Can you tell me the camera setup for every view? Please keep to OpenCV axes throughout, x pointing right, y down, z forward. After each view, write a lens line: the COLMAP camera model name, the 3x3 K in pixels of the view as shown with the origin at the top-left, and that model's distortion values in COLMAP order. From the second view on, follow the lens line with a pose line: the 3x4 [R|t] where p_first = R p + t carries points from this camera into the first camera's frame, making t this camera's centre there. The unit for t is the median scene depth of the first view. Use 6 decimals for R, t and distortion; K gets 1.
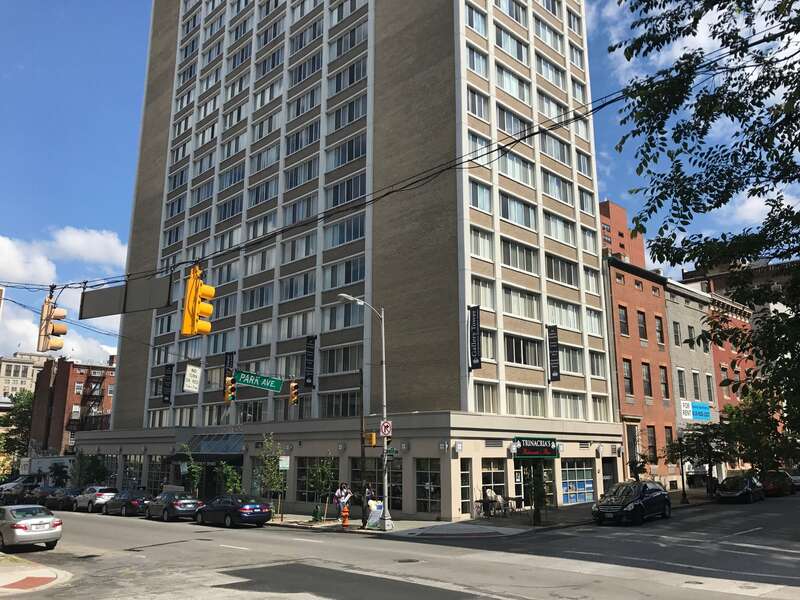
lens RADIAL K [[673.9, 0, 395.9], [0, 673.9, 296.7], [0, 0, 1]] dist [0.045584, -0.044855]
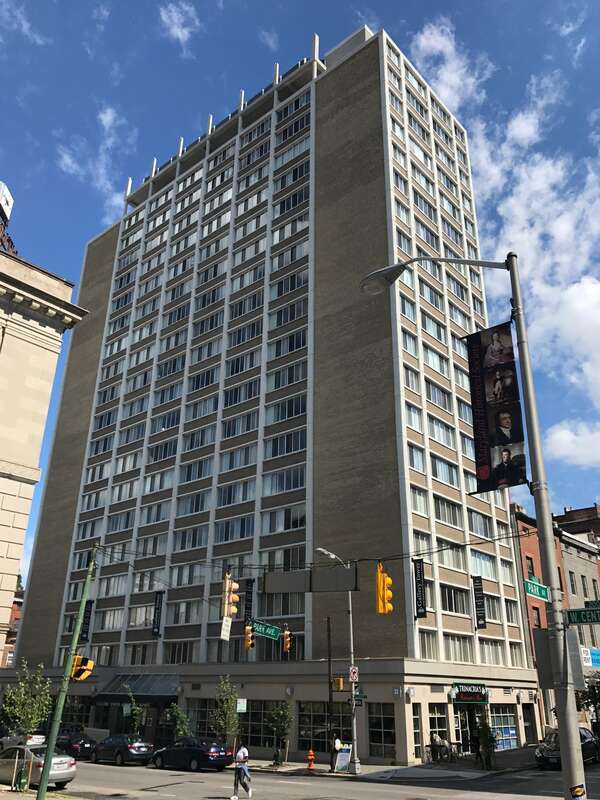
lens RADIAL K [[673.9, 0, 303.8], [0, 673.9, 403.6], [0, 0, 1]] dist [0.045584, -0.044855]
pose [[0.996767, 0.041705, 0.068674, -0.126634], [-0.028913, 0.983658, -0.177710, -0.026806], [-0.074963, 0.175150, 0.981684, -0.107420]]
